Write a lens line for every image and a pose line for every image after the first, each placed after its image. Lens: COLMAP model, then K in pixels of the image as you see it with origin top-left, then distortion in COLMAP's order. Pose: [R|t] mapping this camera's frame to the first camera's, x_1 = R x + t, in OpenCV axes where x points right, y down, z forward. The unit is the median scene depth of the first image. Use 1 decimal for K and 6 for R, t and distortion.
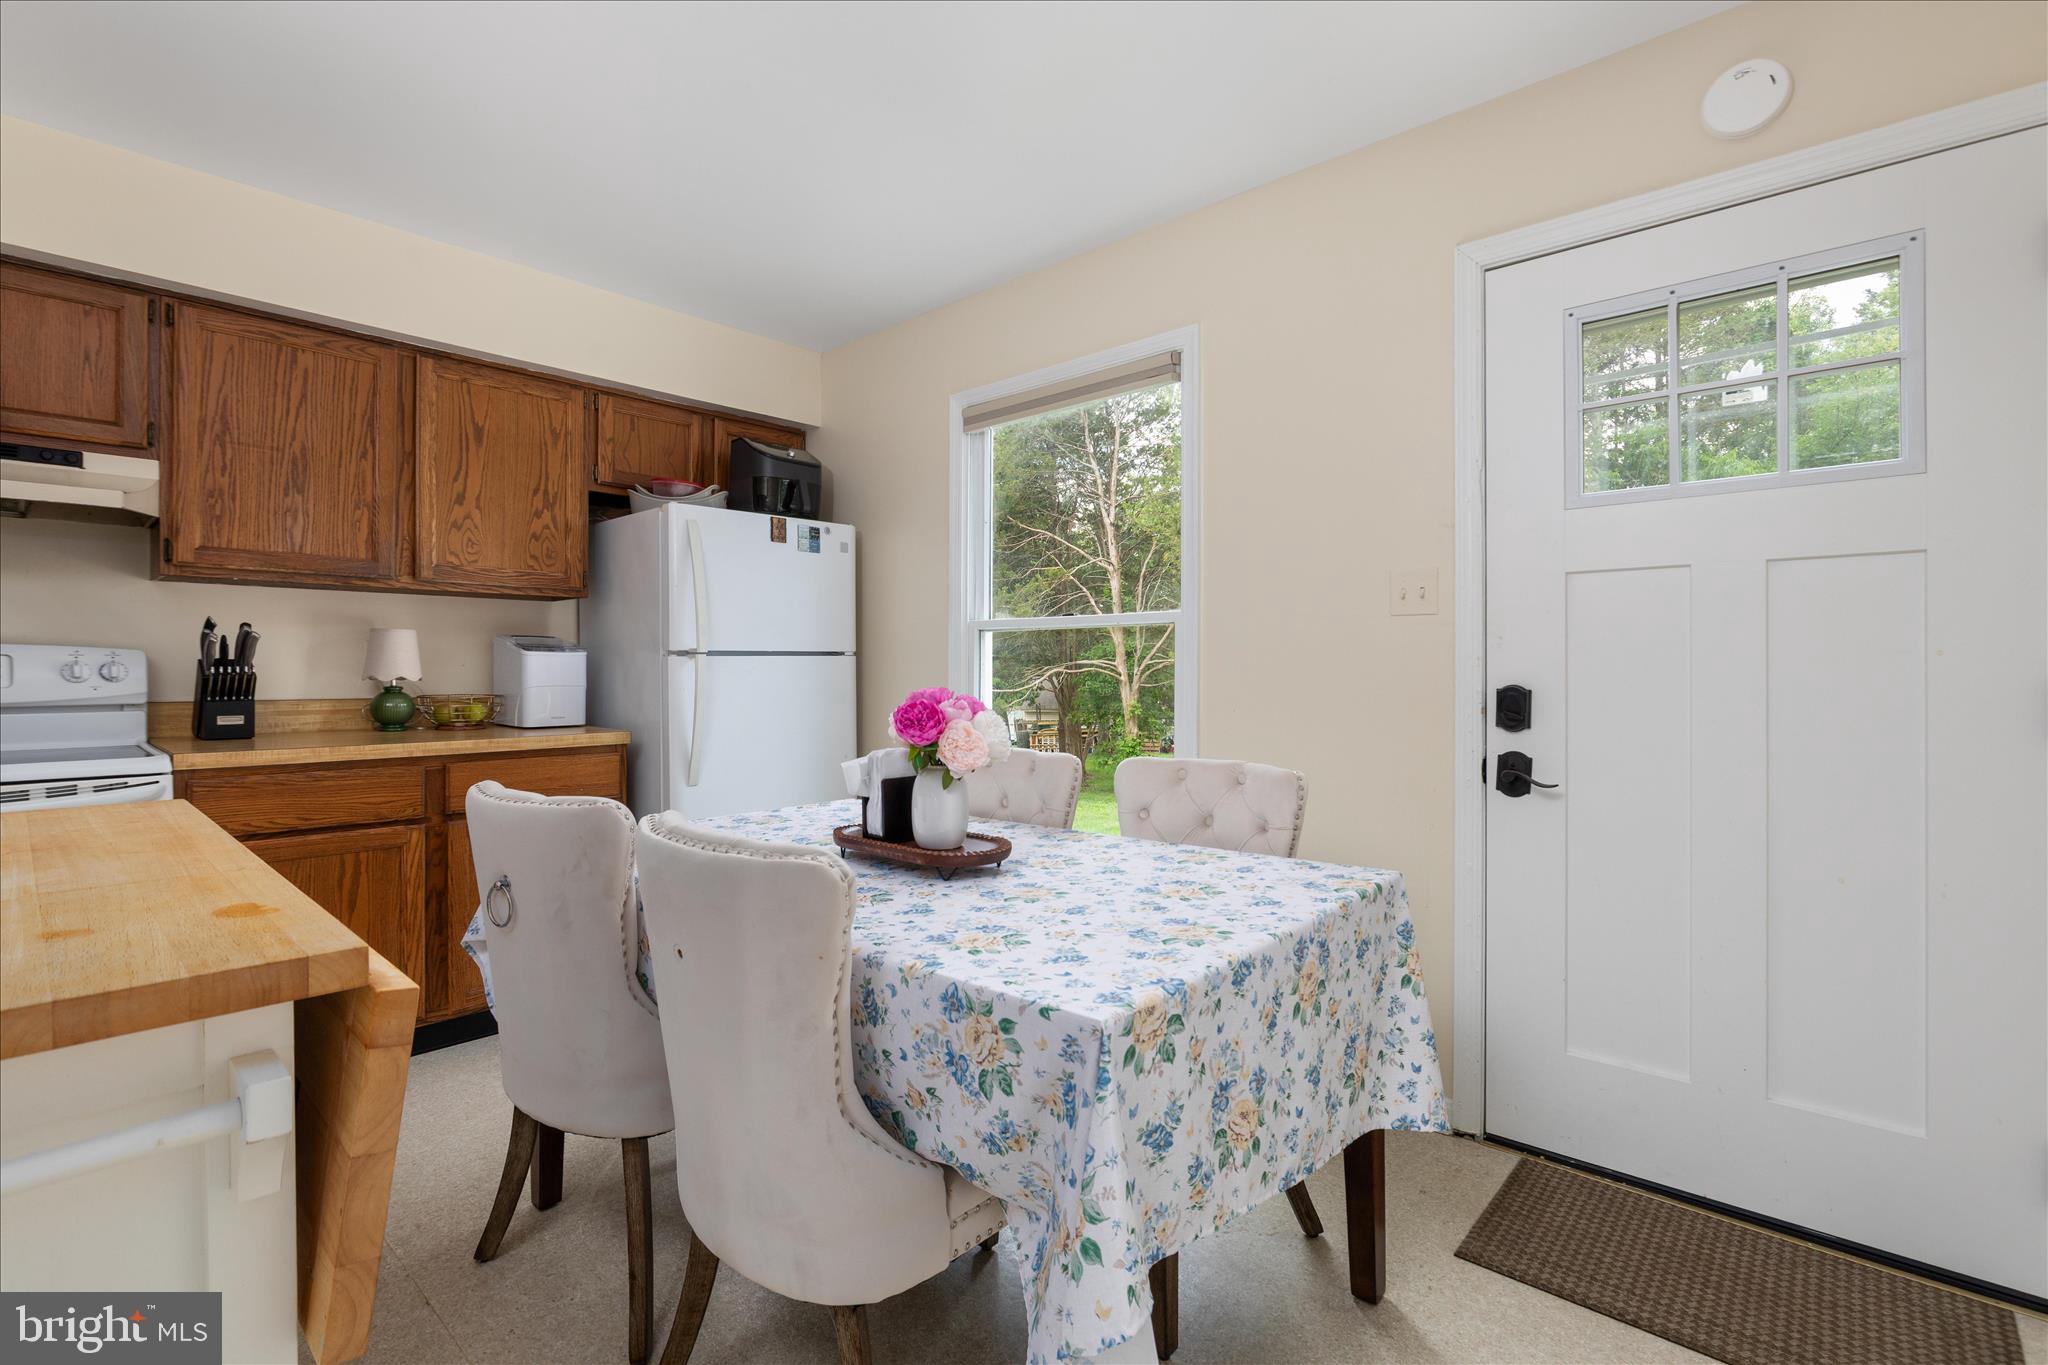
lens RADIAL K [[949.2, 0, 1017.5], [0, 949.2, 668.3], [0, 0, 1]] dist [-0.016207, 0.002783]
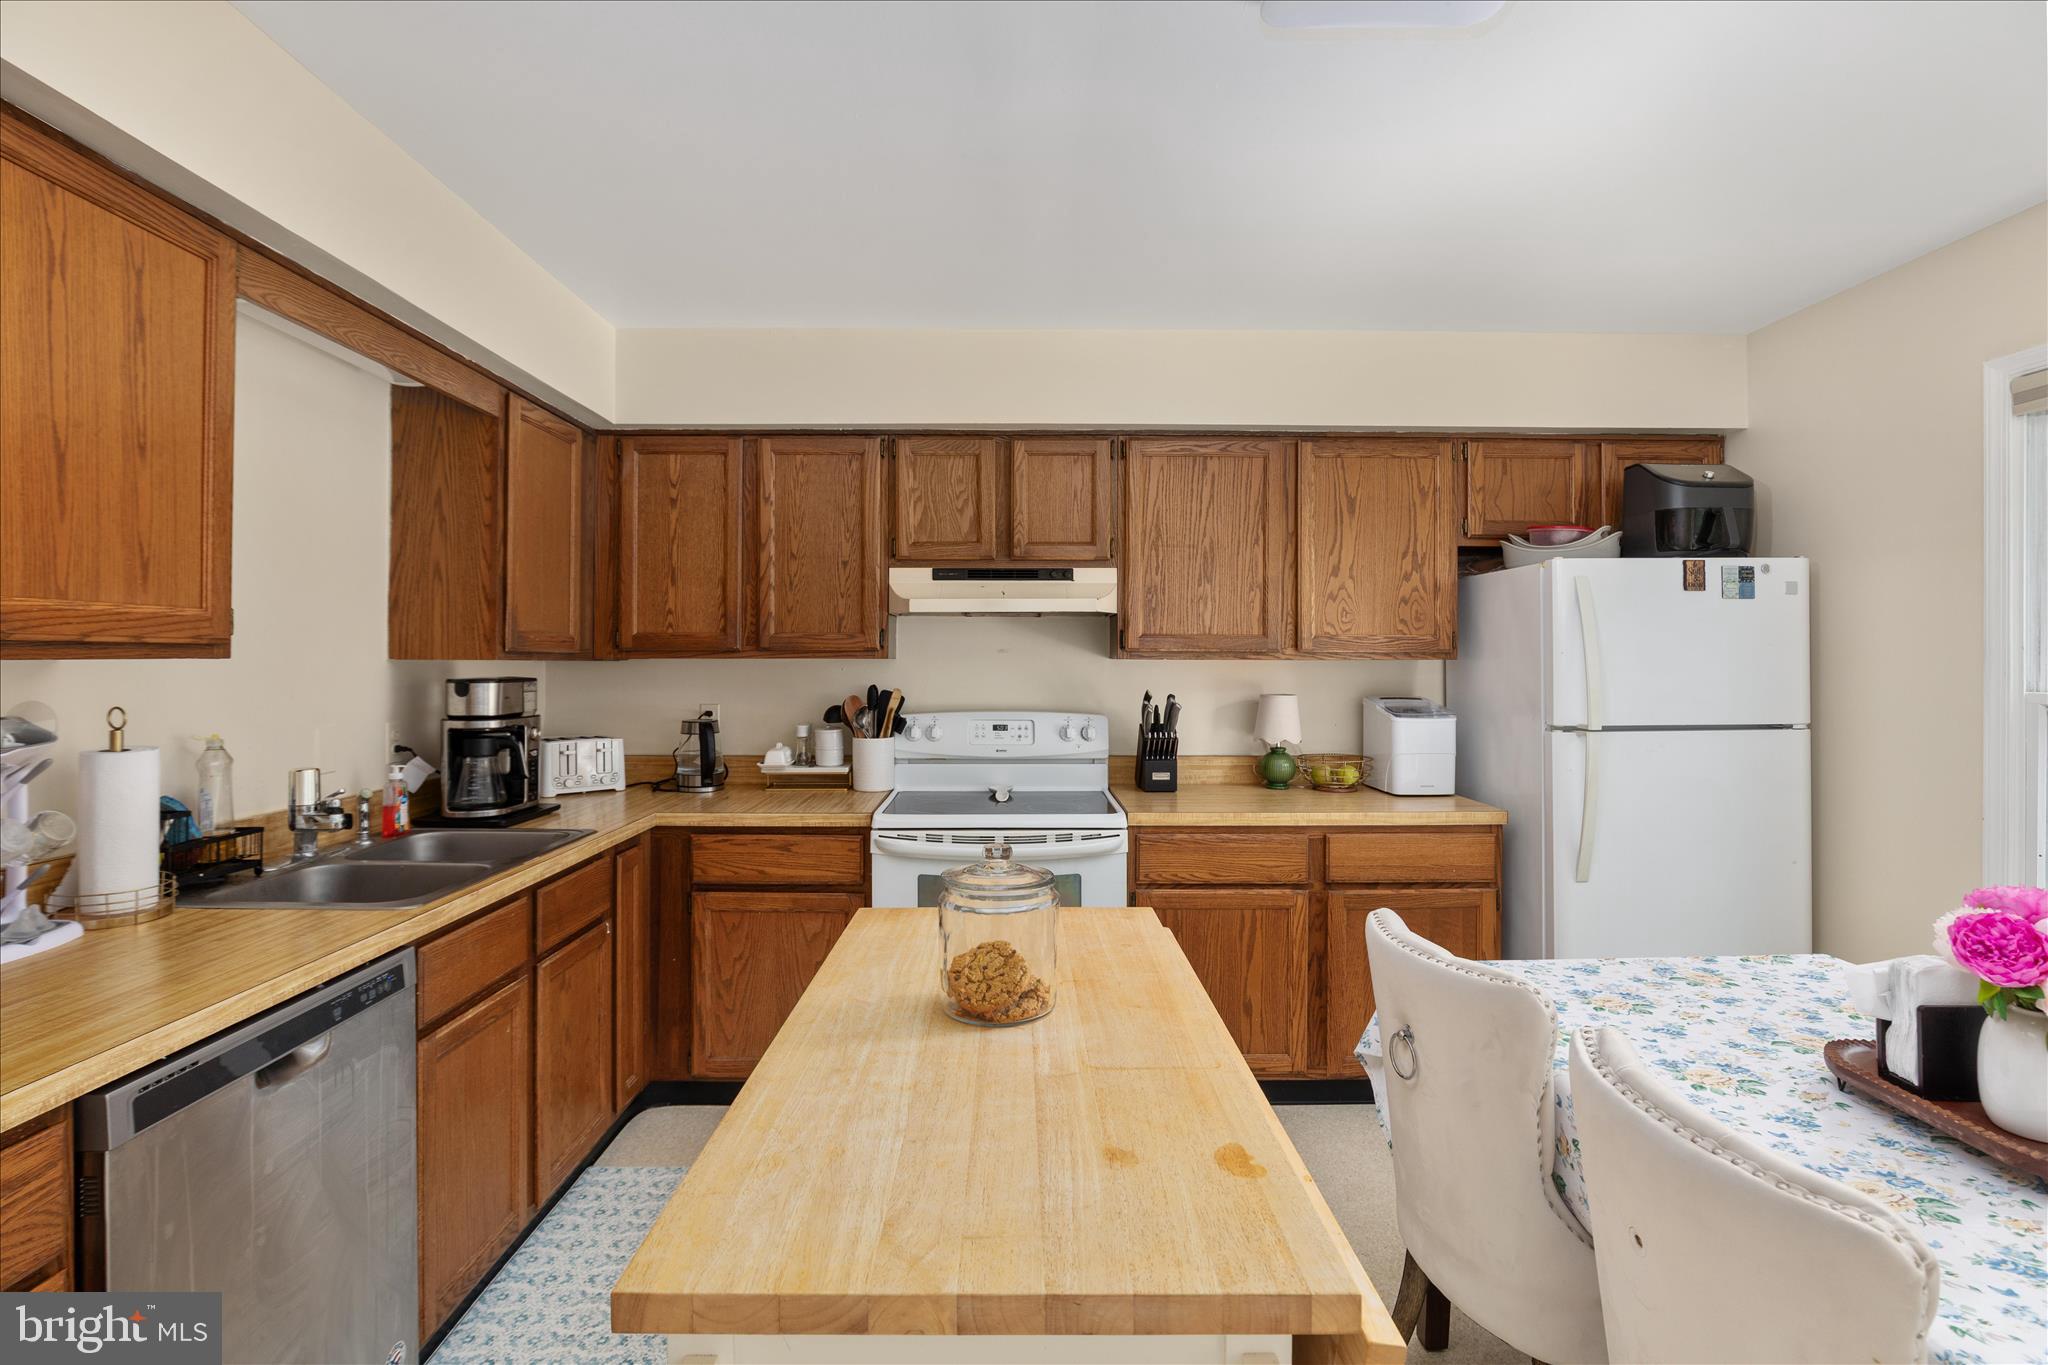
lens RADIAL K [[984.3, 0, 1017.0], [0, 984.3, 651.0], [0, 0, 1]] dist [-0.014485, 0.004563]
pose [[0.683169, -0.003704, -0.730251, -0.046616], [-0.003055, 0.999964, -0.007931, -0.092165], [0.730254, 0.007649, 0.683133, 0.008330]]
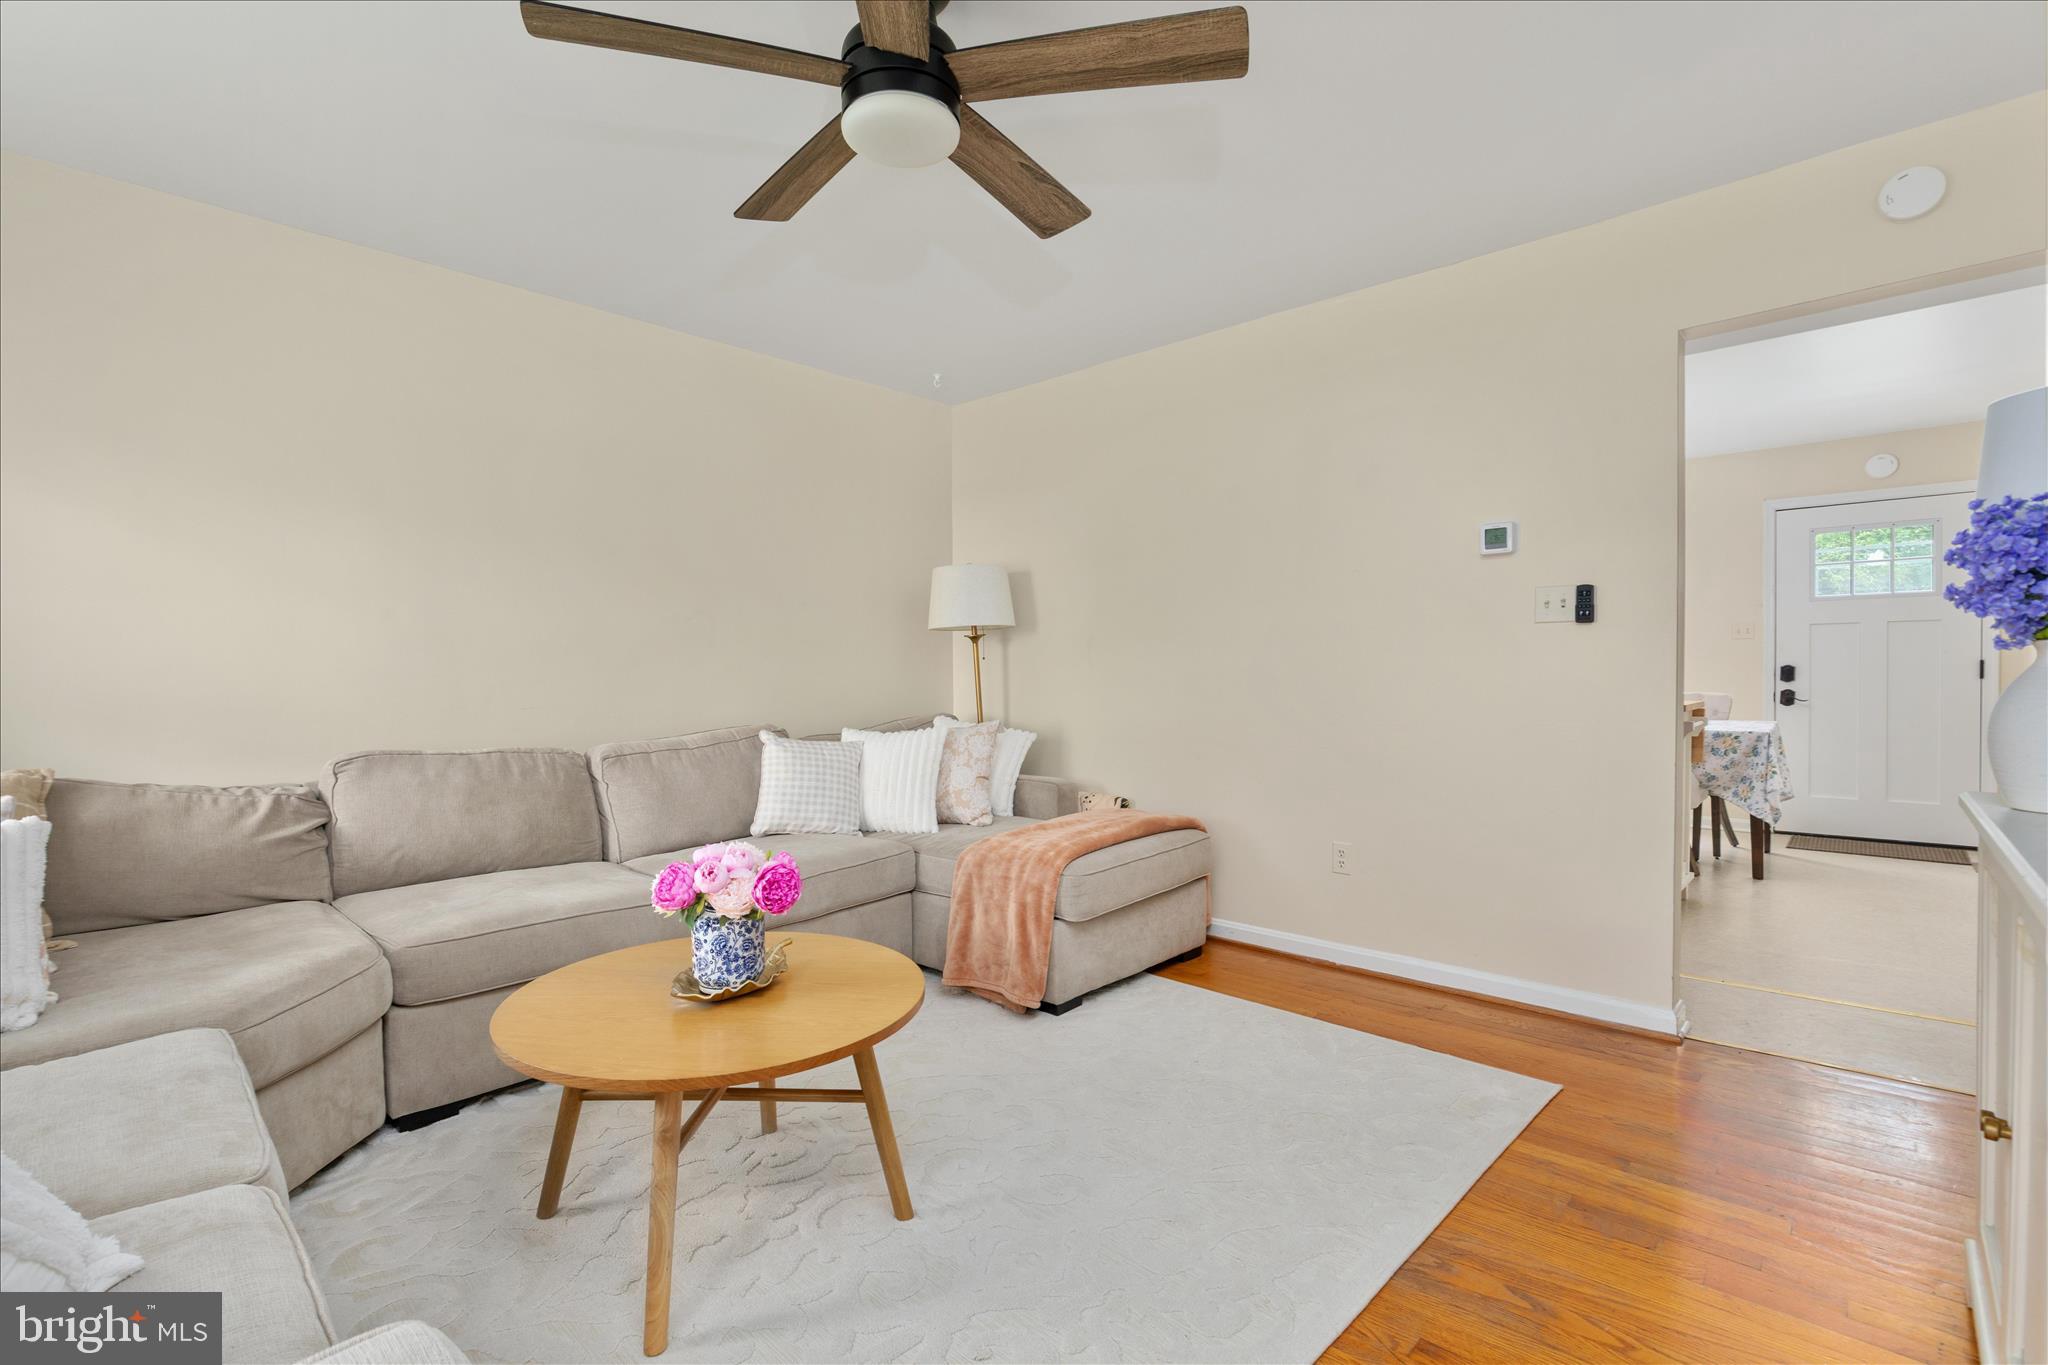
lens RADIAL K [[893.8, 0, 1020.7], [0, 893.8, 681.9], [0, 0, 1]] dist [-0.000786, -0.000149]
pose [[0.999692, -0.006262, -0.024032, -1.477608], [0.006583, 0.999890, 0.013297, 0.015917], [0.023947, -0.013451, 0.999623, -1.482354]]
